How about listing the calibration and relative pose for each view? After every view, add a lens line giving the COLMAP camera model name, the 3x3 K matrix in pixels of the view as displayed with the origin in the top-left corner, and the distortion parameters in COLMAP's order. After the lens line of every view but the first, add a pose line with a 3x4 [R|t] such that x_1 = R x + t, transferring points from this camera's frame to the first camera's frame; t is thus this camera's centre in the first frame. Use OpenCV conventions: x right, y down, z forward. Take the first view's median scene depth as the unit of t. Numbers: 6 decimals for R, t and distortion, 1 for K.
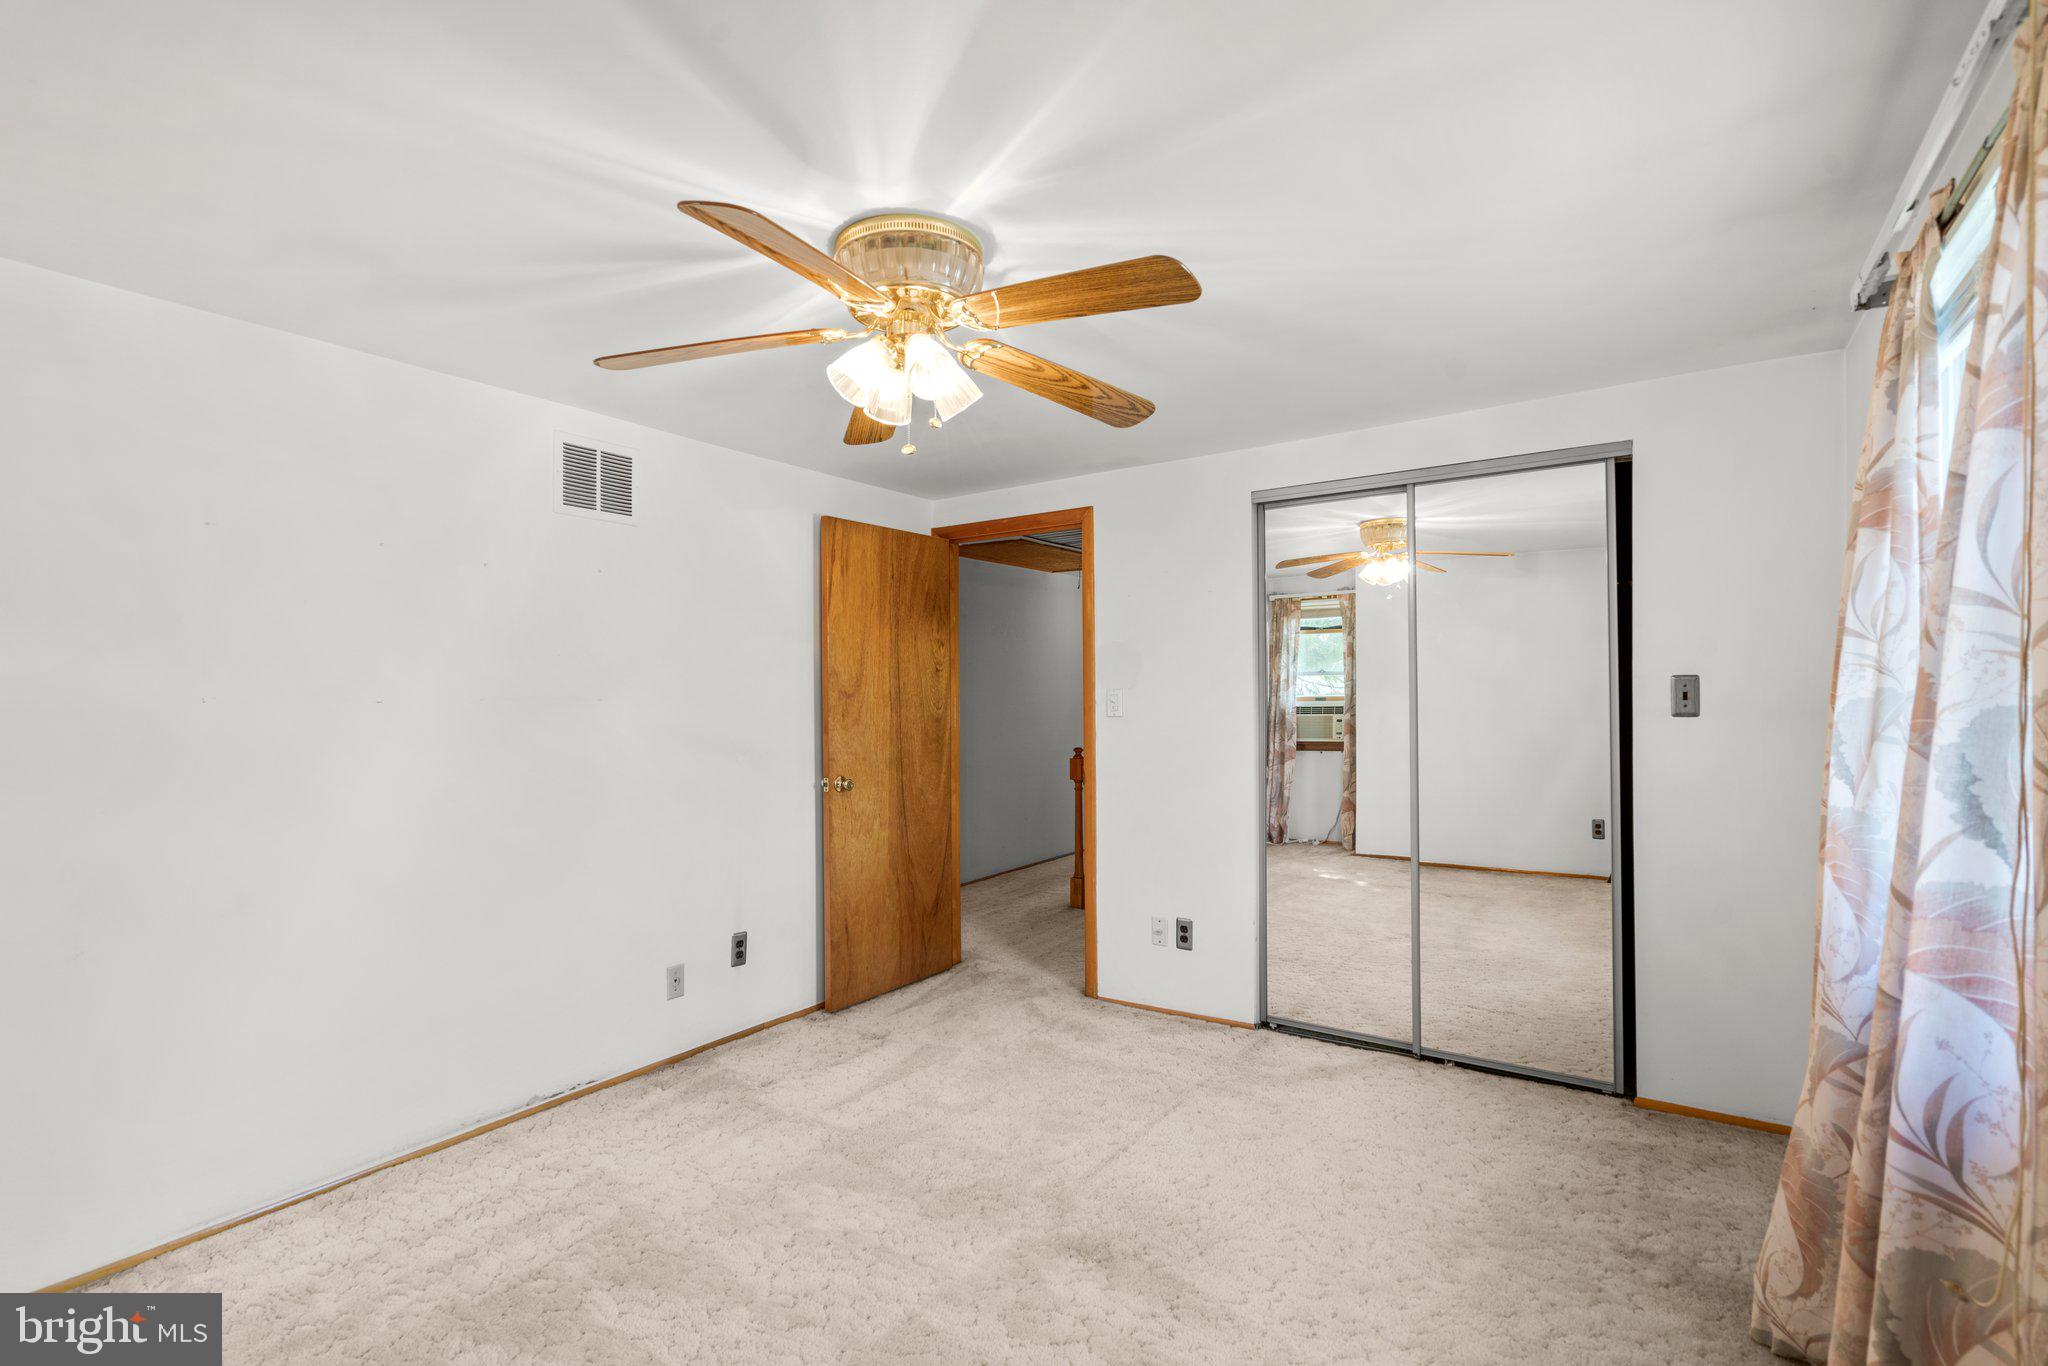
lens RADIAL K [[932.4, 0, 1022.0], [0, 932.4, 676.0], [0, 0, 1]] dist [-0.004798, -0.000467]
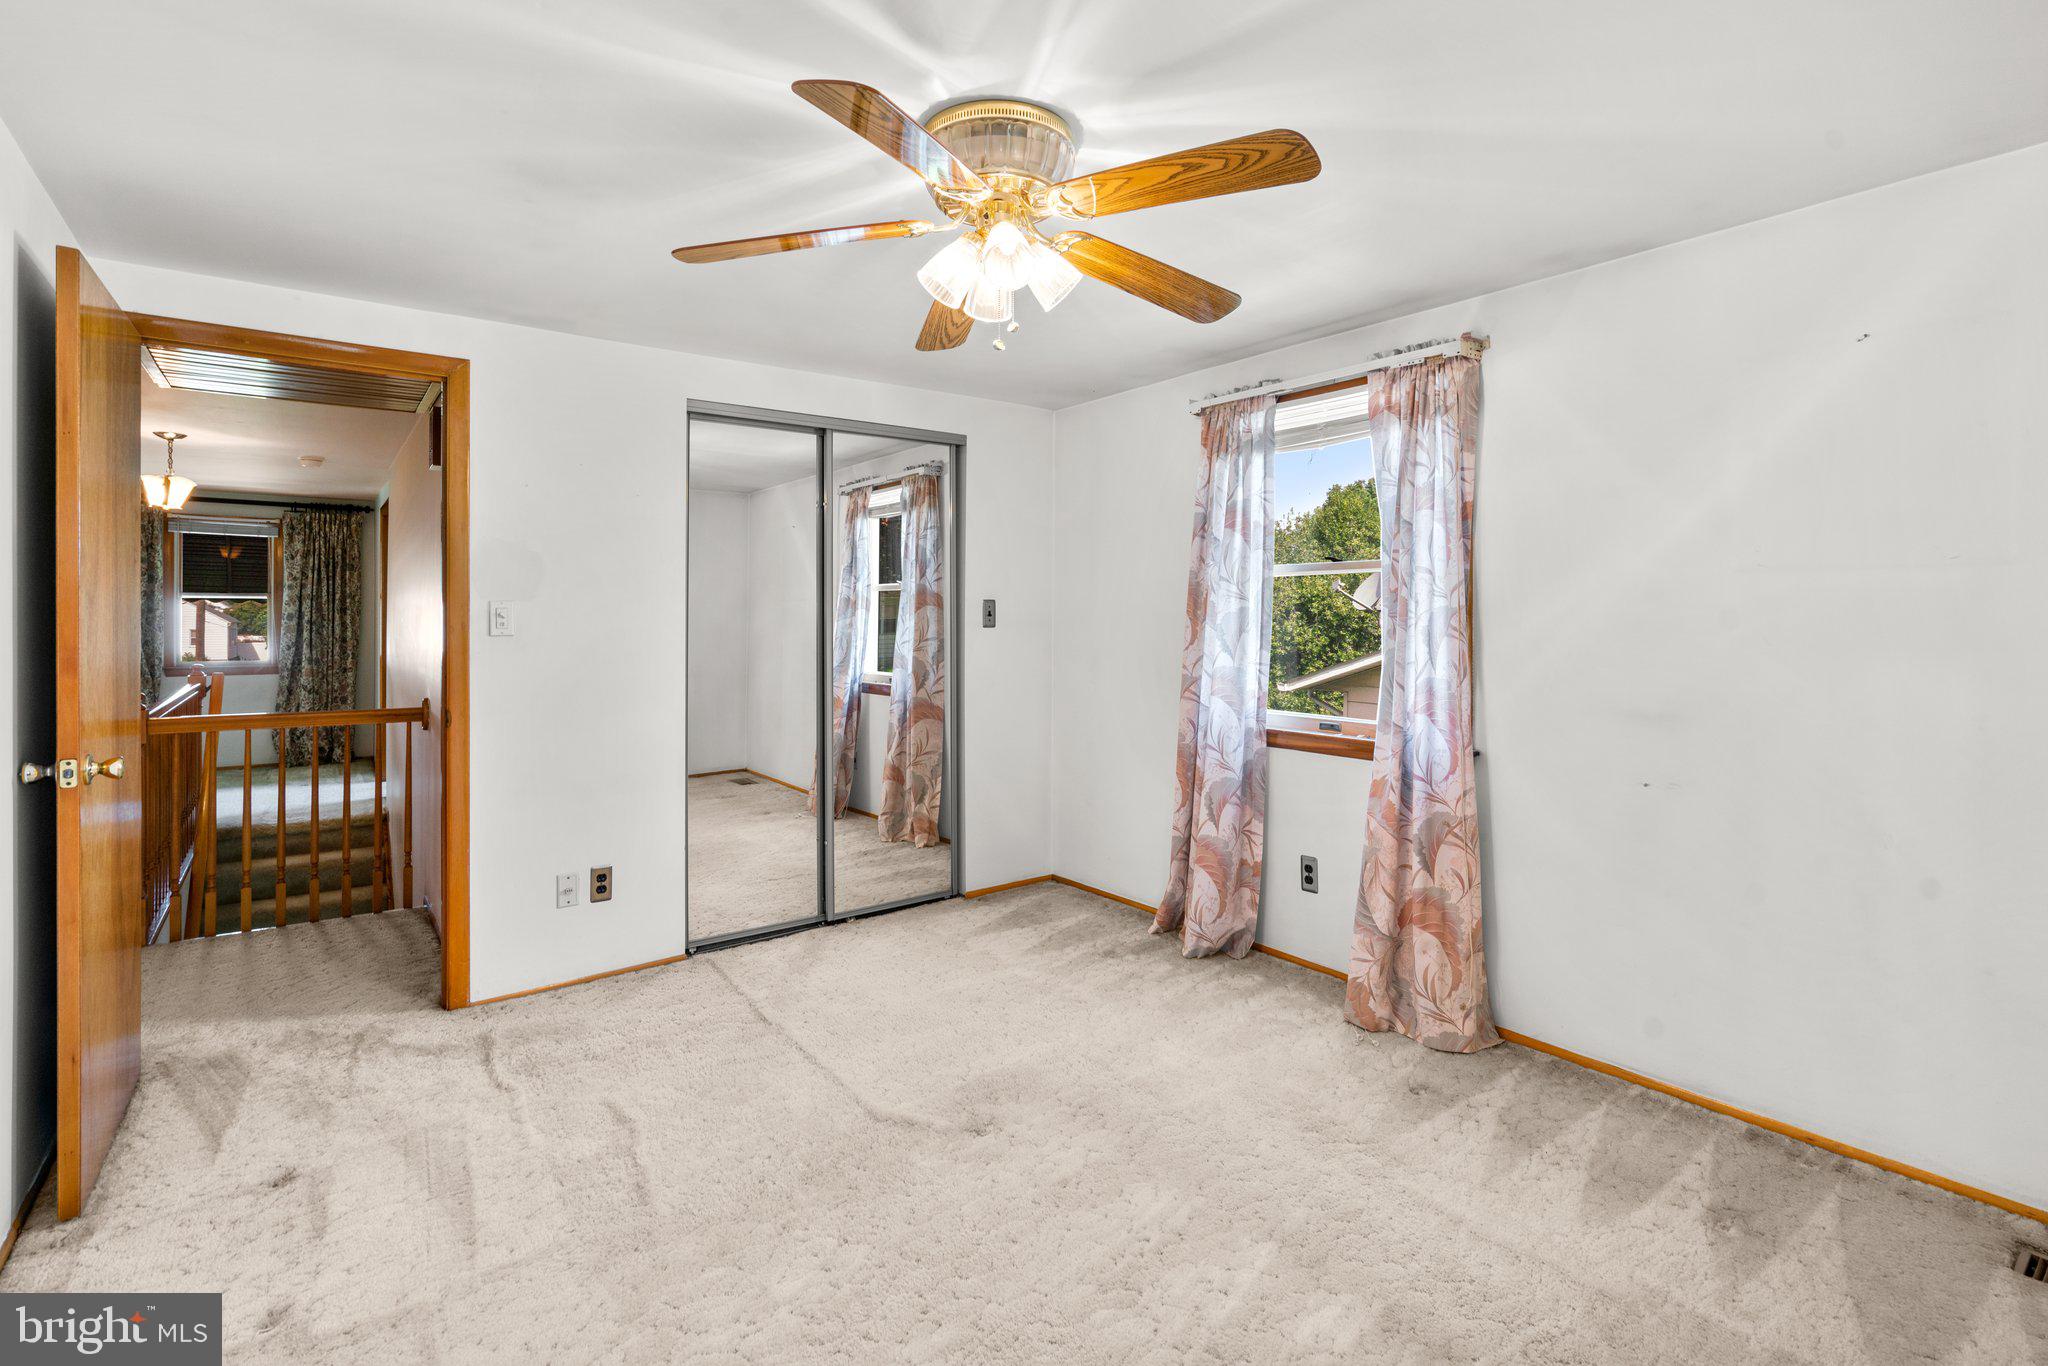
lens RADIAL K [[954.2, 0, 1021.9], [0, 954.2, 610.9], [0, 0, 1]] dist [0.000434, 0.000467]
pose [[0.328570, 0.009572, 0.944431, -0.572418], [-0.020275, 0.999790, -0.003079, 0.016665], [-0.944262, -0.018137, 0.328695, 0.357301]]
